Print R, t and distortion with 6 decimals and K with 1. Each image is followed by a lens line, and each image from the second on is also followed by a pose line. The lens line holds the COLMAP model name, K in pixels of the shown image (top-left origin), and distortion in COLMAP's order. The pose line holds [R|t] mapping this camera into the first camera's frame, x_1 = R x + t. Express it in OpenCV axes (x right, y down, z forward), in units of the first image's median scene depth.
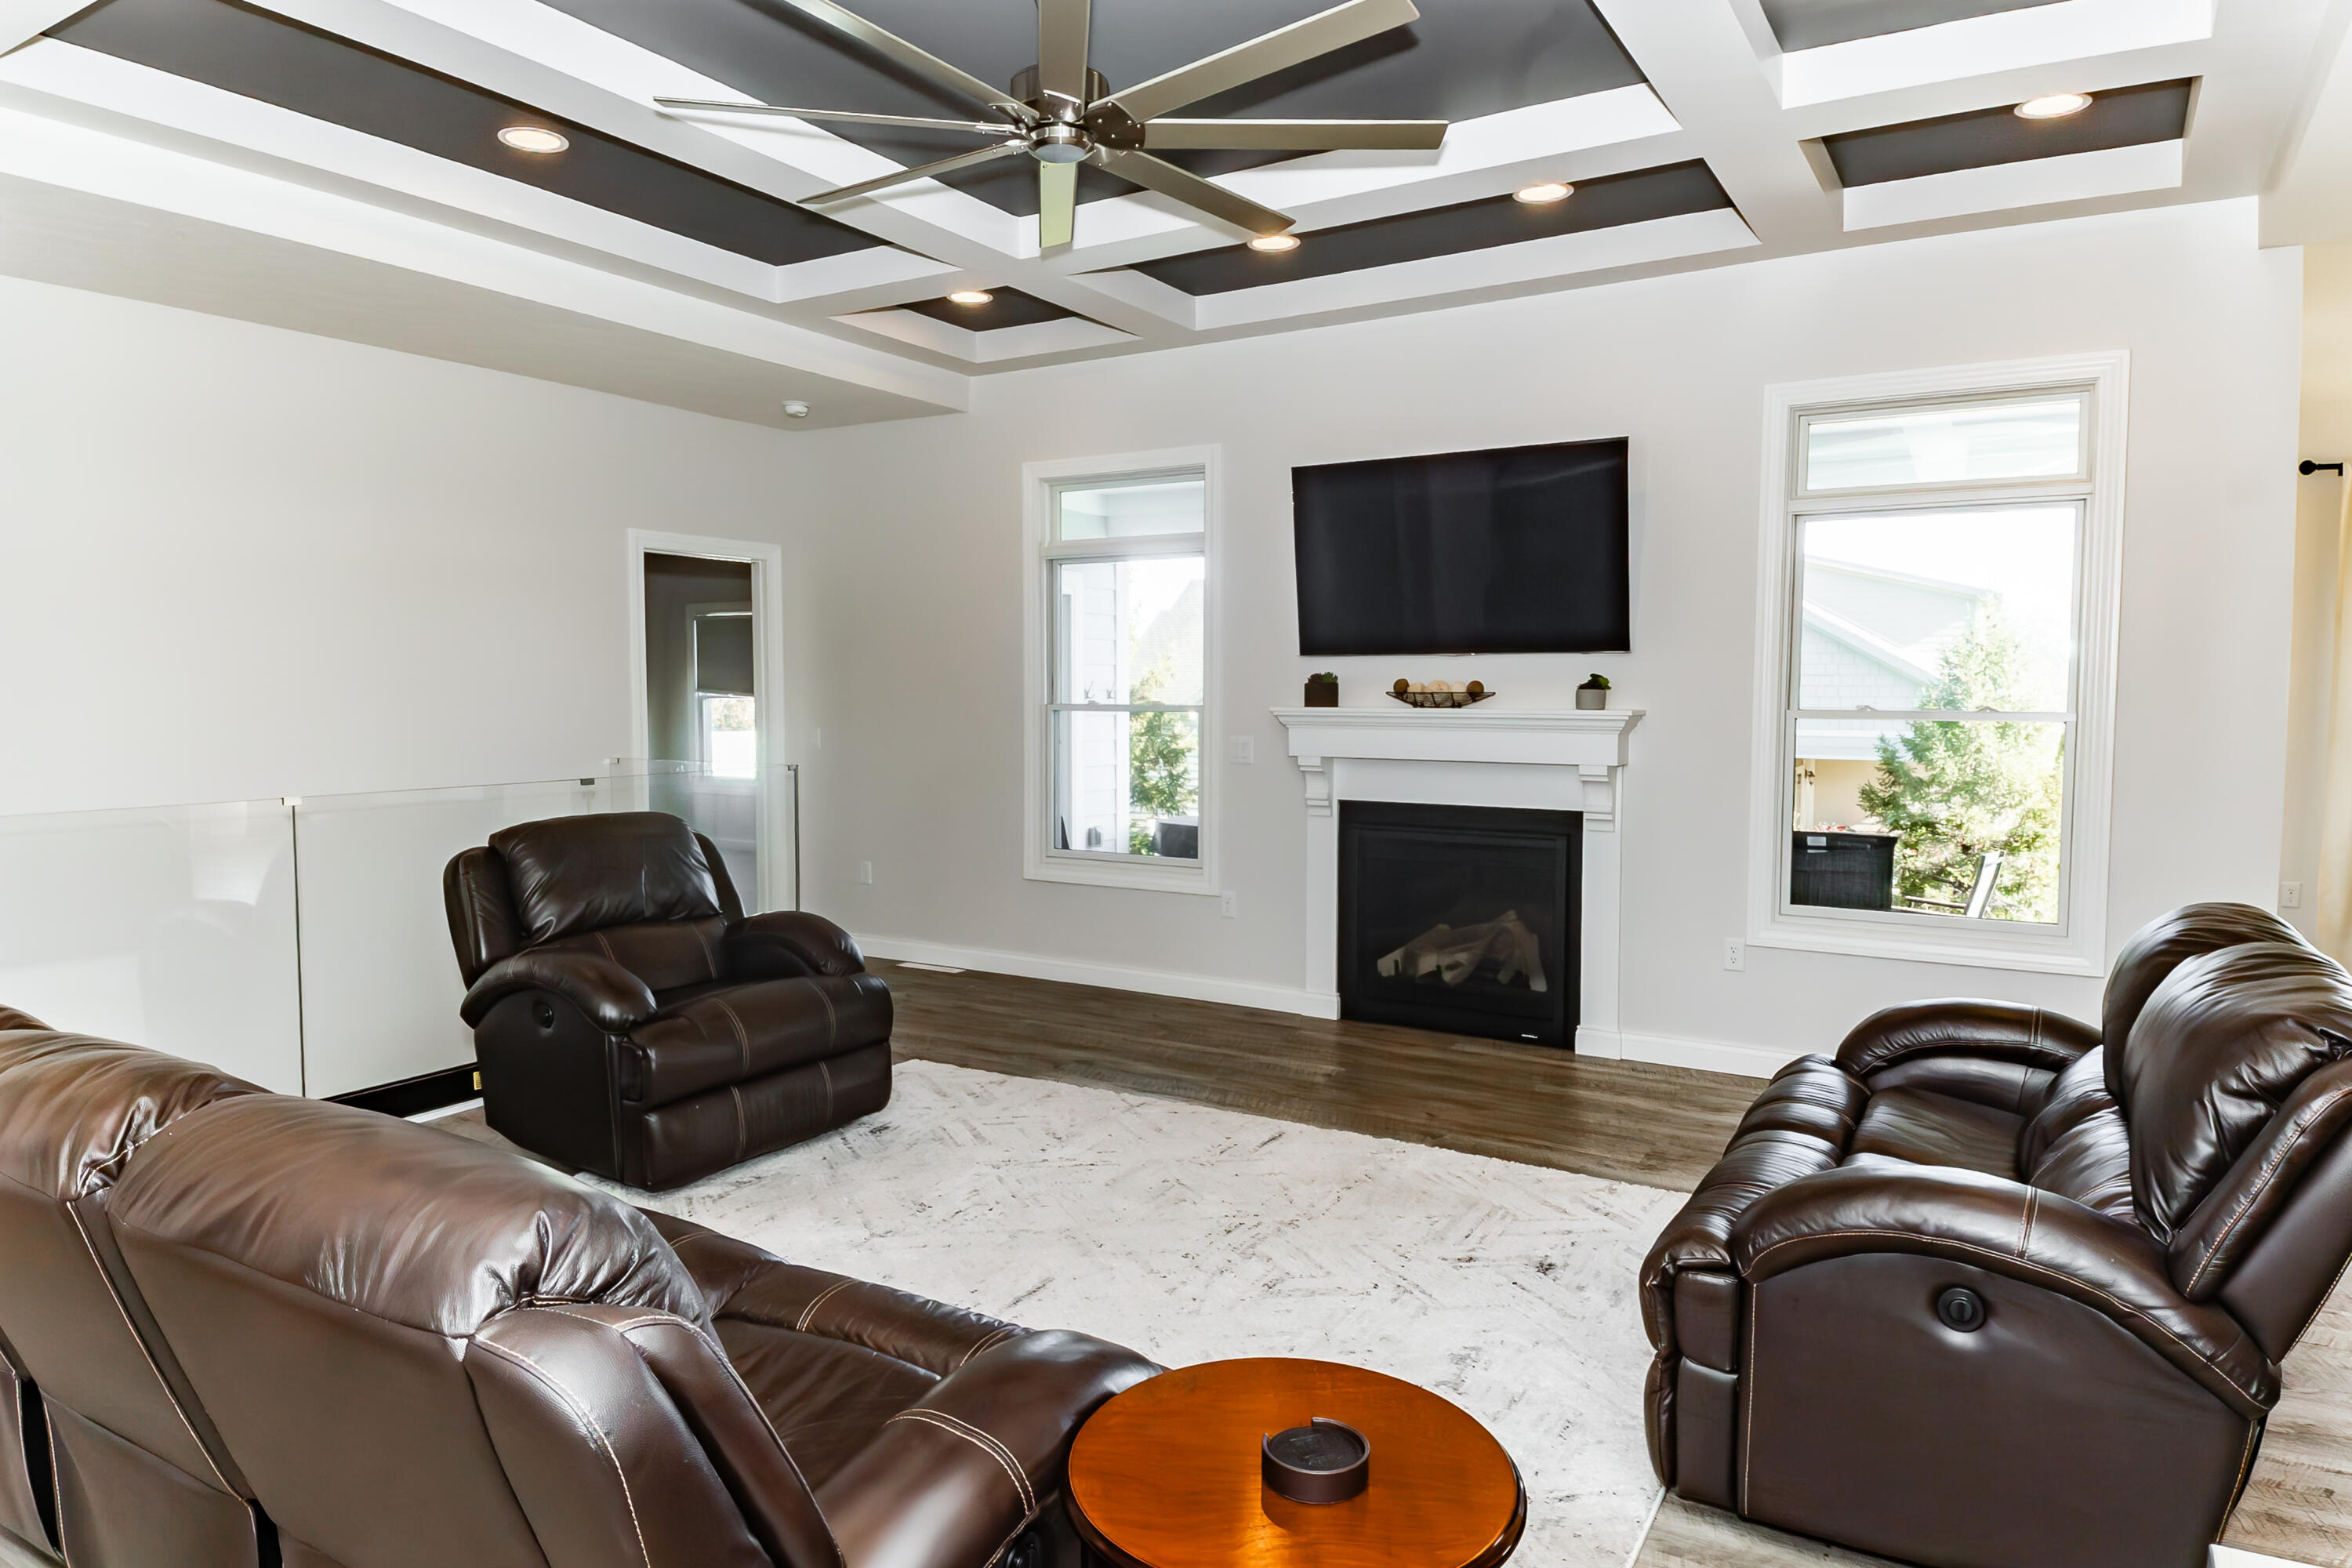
lens RADIAL K [[1438.8, 0, 1157.7], [0, 1438.8, 779.4], [0, 0, 1]] dist [0.111234, -0.123249]
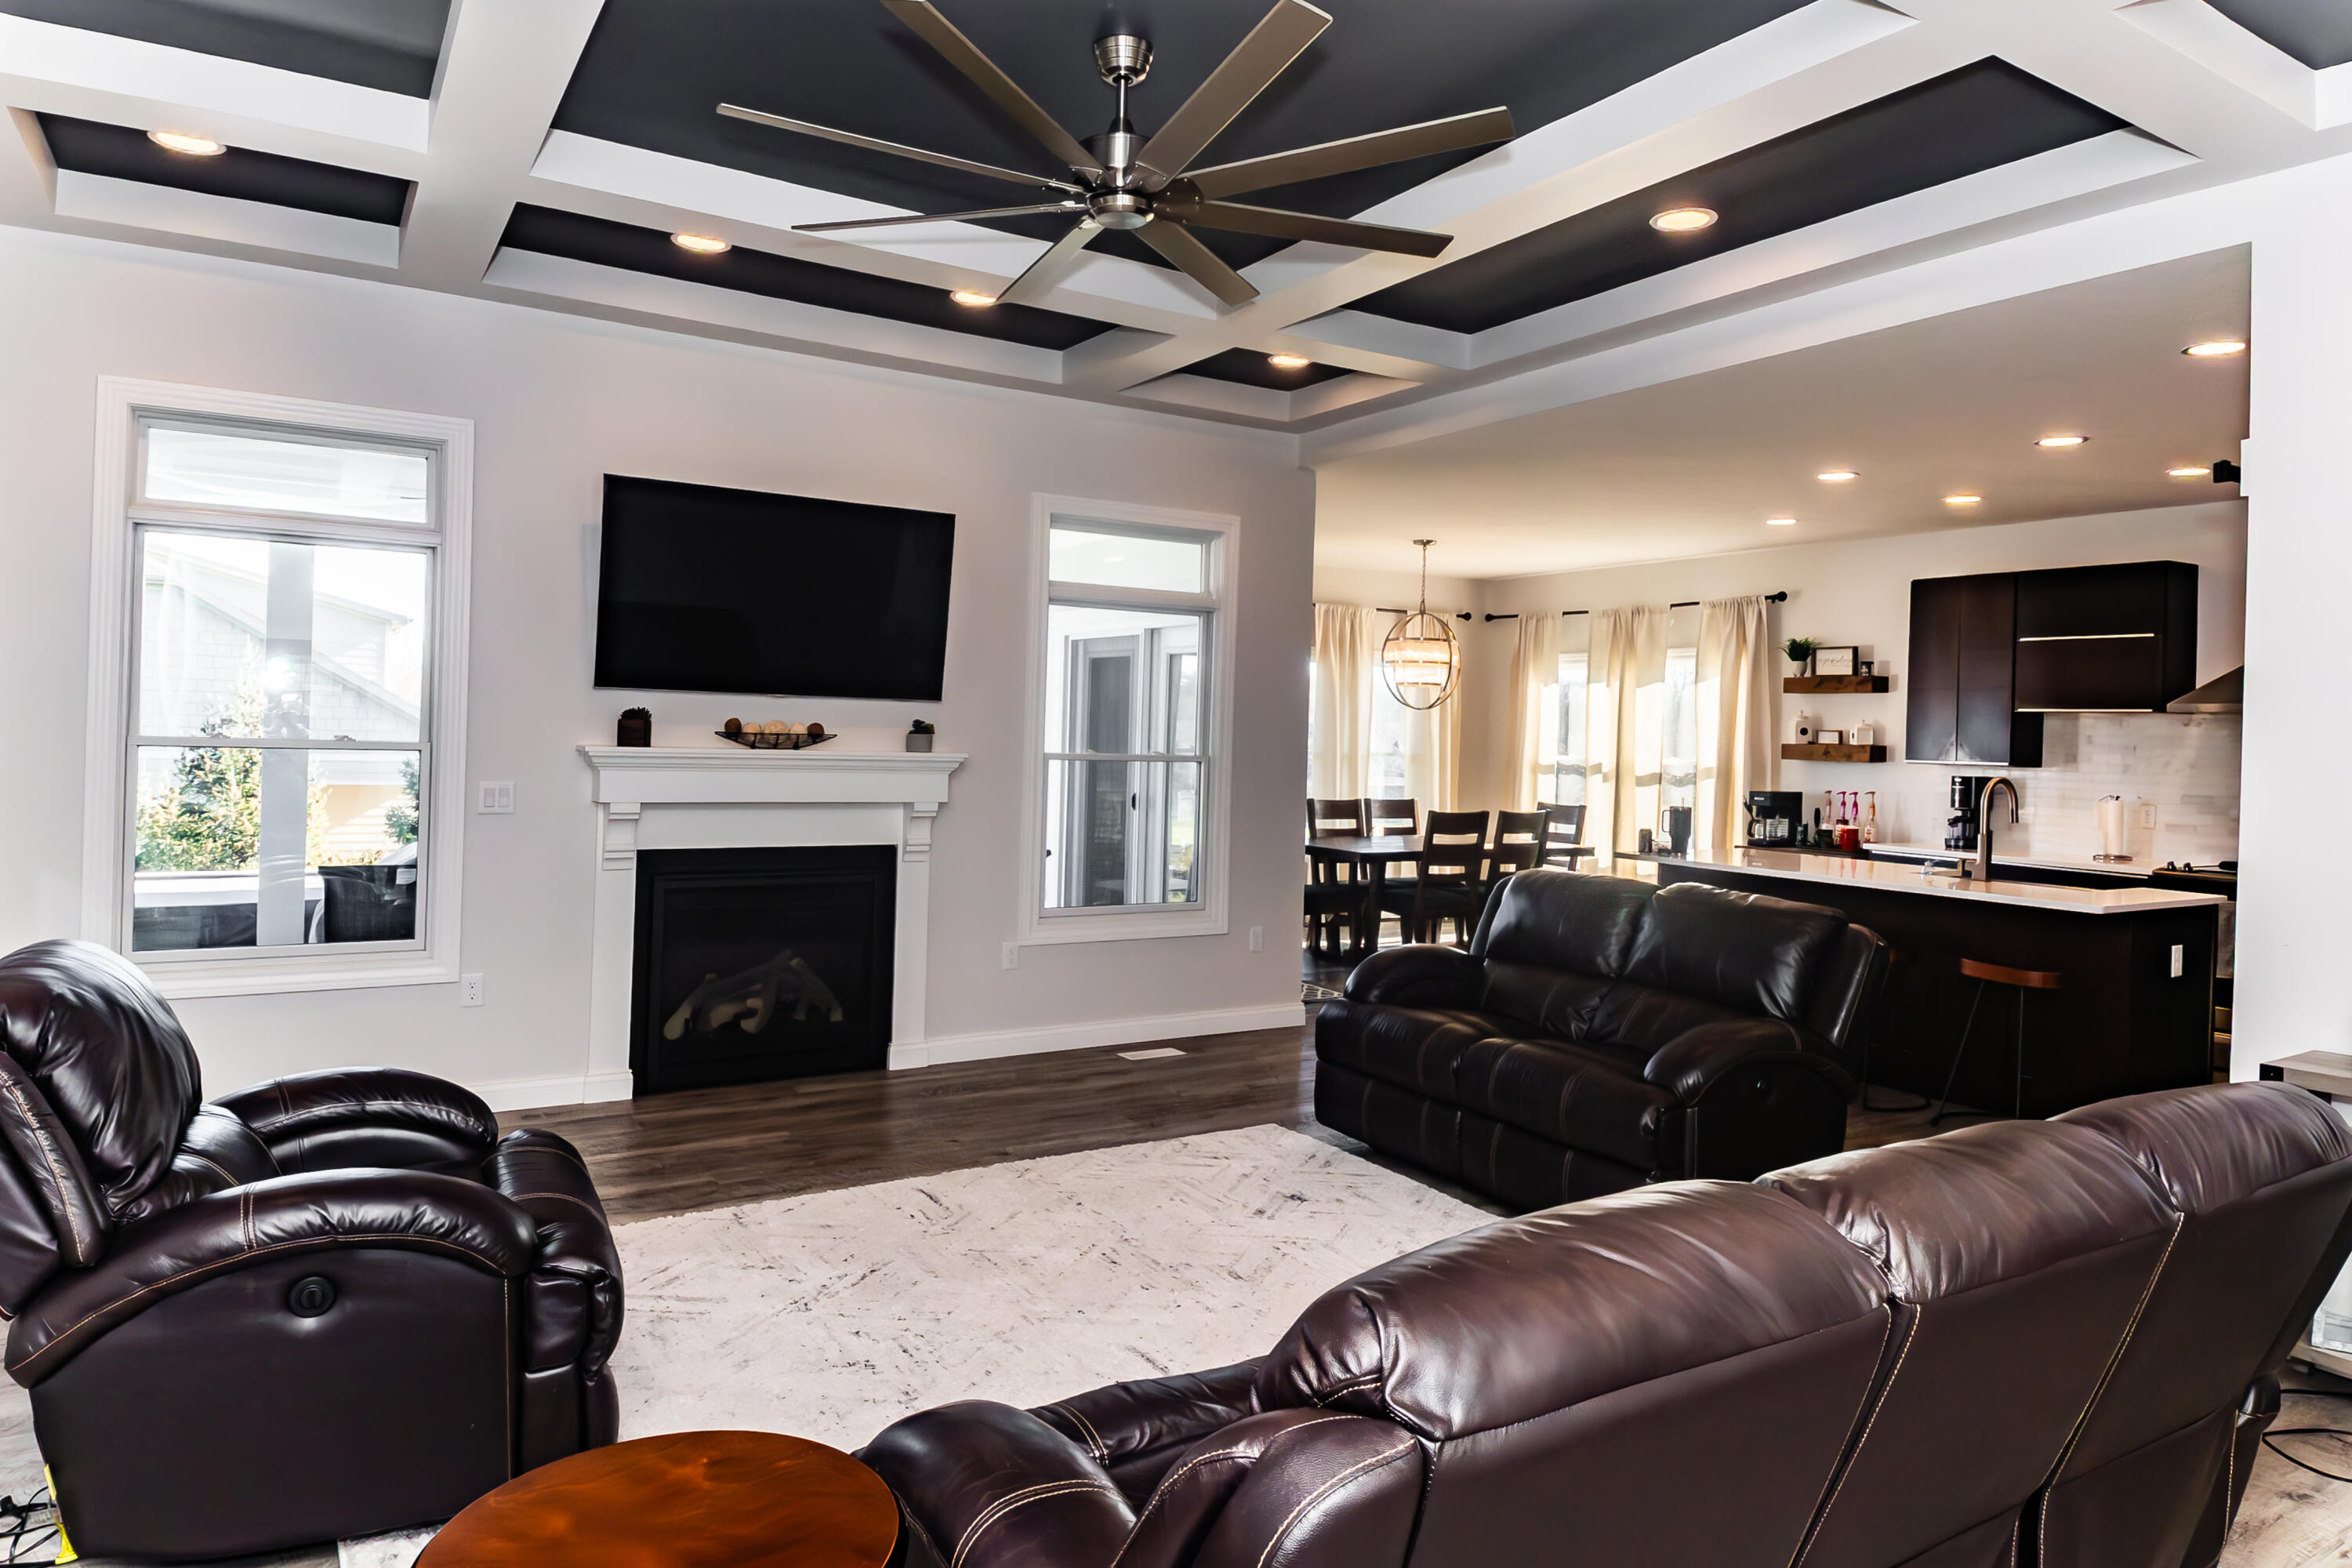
lens RADIAL K [[1429.7, 0, 1171.5], [0, 1429.7, 730.4], [0, 0, 1]] dist [0.091255, -0.119263]
pose [[0.456219, 0.014593, 0.889748, -0.571674], [0.032466, 0.998927, -0.033031, -0.021612], [-0.889275, 0.043955, 0.455256, 0.320318]]
